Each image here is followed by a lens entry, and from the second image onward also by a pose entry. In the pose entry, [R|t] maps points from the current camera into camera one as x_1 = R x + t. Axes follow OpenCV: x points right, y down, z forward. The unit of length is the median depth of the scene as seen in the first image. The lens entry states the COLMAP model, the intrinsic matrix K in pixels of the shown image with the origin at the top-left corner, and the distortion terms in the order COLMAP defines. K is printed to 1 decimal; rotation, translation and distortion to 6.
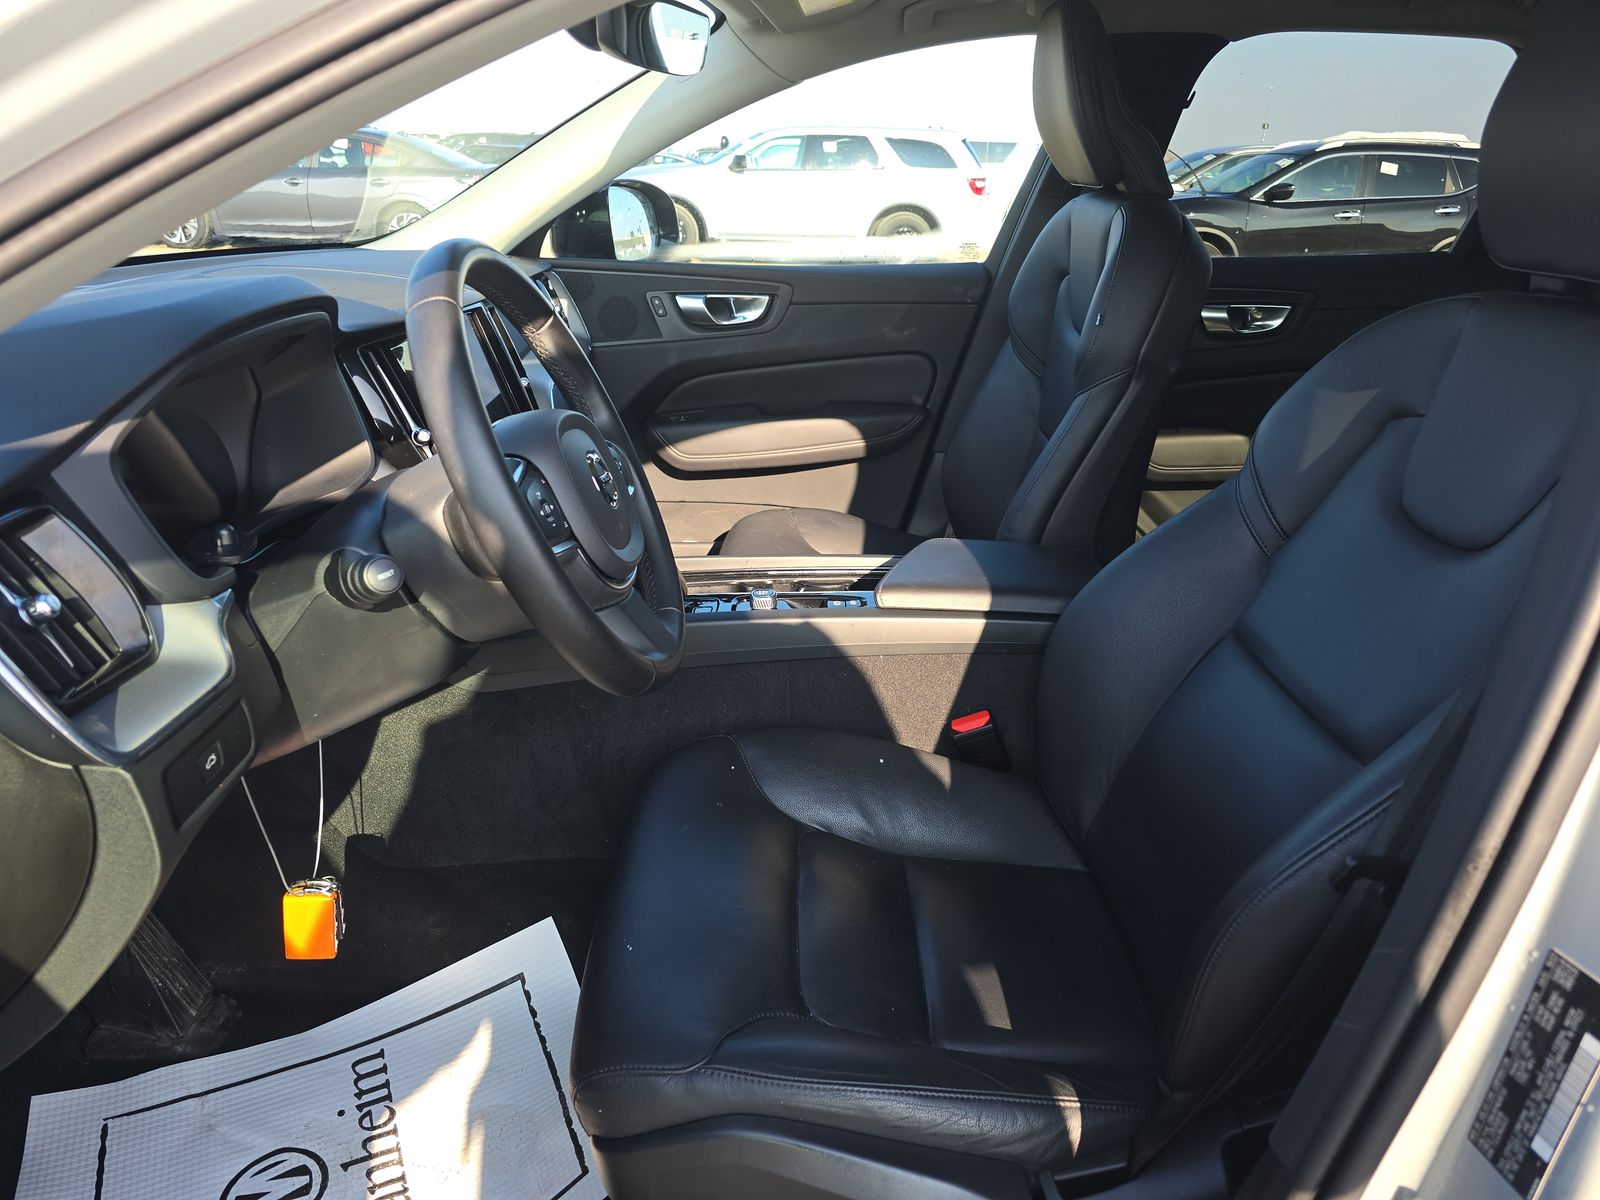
lens RADIAL K [[1057.4, 0, 802.9], [0, 1057.4, 605.1], [0, 0, 1]] dist [0.016128, -0.006716]
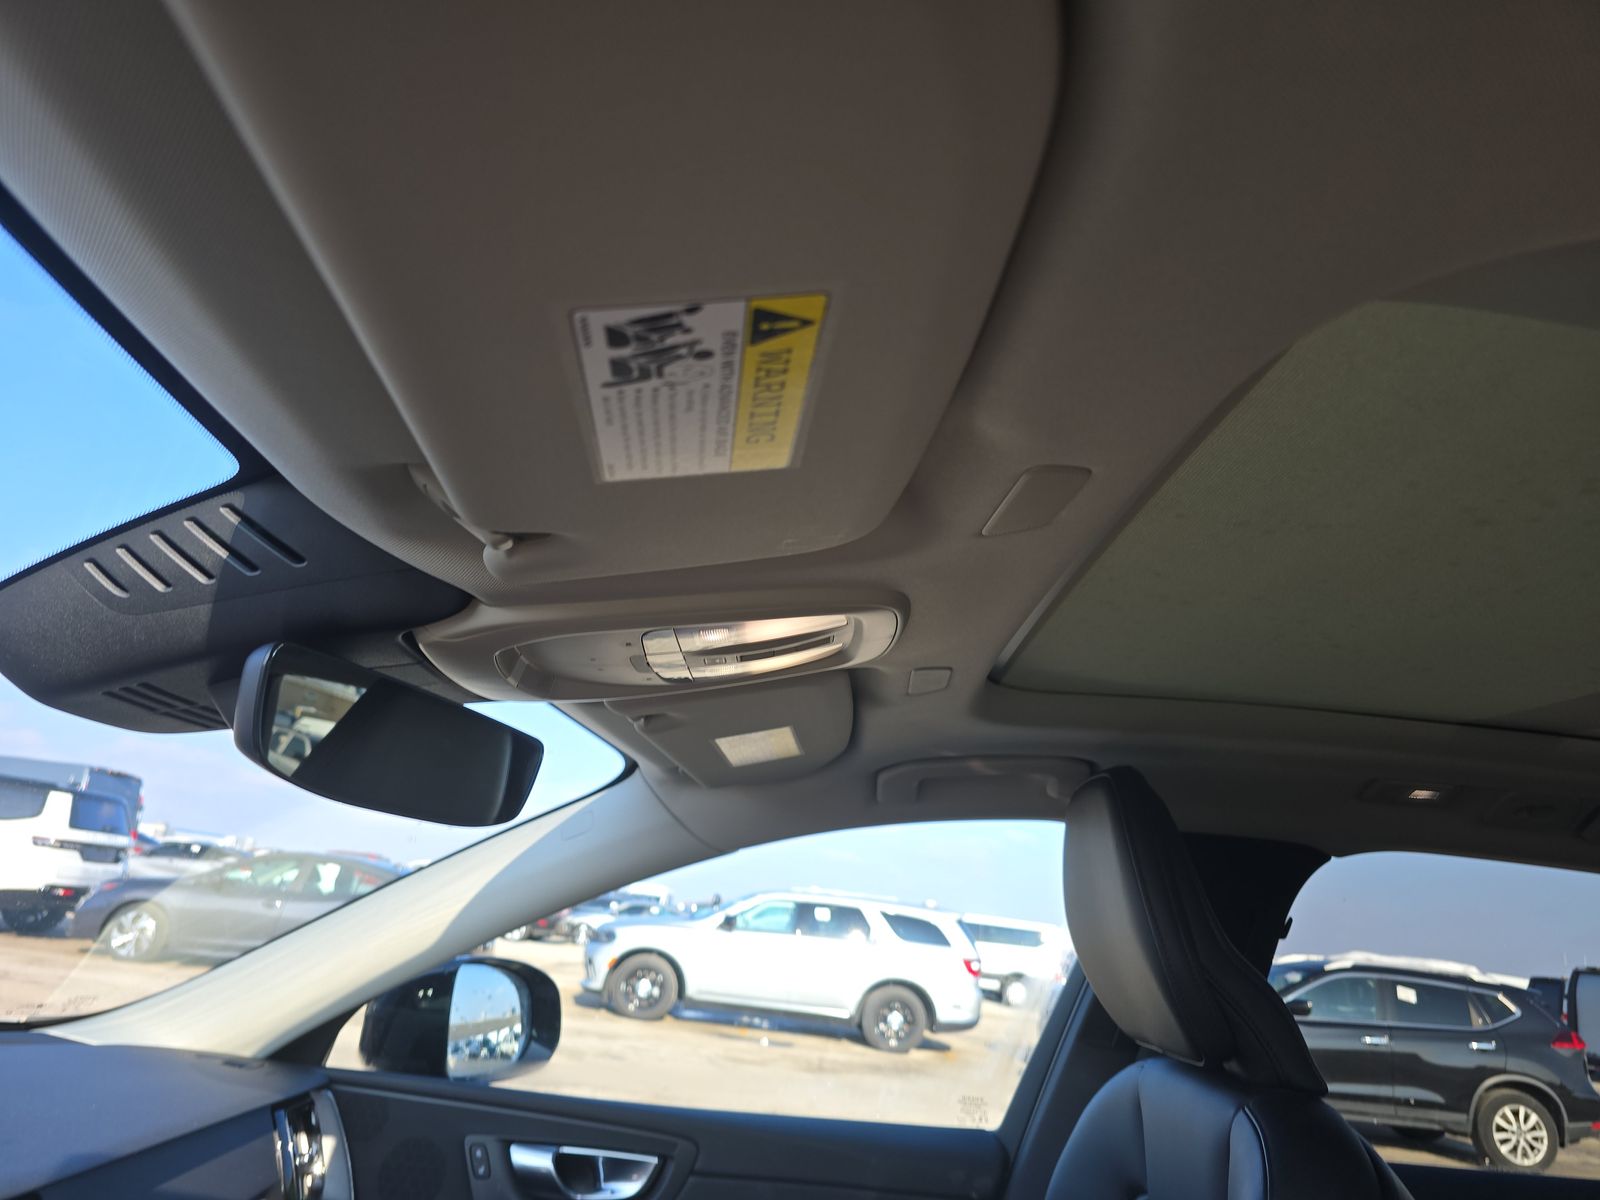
lens RADIAL K [[1057.4, 0, 802.9], [0, 1057.4, 605.1], [0, 0, 1]] dist [0.016128, -0.006716]
pose [[0.996080, 0.084519, -0.026110, 0.043049], [-0.081893, 0.769448, -0.633437, -0.152331], [-0.033447, 0.633092, 0.773353, 0.299763]]
